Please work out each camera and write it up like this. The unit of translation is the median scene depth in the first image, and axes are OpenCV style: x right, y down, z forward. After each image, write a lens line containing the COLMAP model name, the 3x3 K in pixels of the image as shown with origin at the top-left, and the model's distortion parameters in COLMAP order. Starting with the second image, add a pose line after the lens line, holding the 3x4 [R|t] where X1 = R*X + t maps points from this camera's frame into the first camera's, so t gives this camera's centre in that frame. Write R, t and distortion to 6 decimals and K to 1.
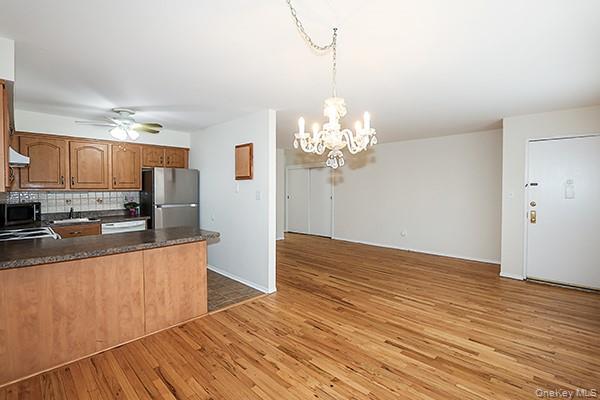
lens RADIAL K [[282.0, 0, 296.5], [0, 282.0, 199.0], [0, 0, 1]] dist [-0.011735, 0.001315]
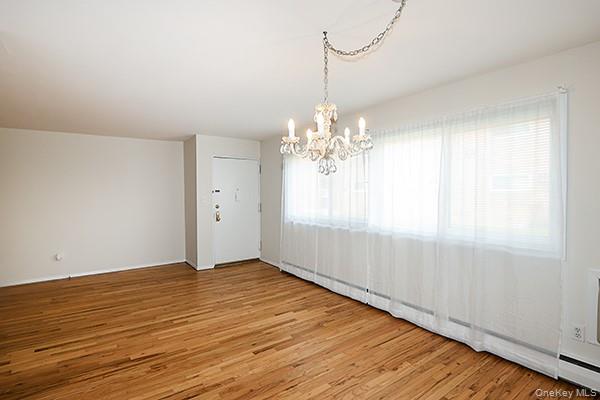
lens RADIAL K [[282.0, 0, 304.9], [0, 282.0, 195.5], [0, 0, 1]] dist [-0.011735, 0.001315]
pose [[0.181929, -0.016159, 0.983179, -0.435047], [0.039727, 0.999169, 0.009070, -0.034417], [-0.982509, 0.037408, 0.182420, 0.445737]]
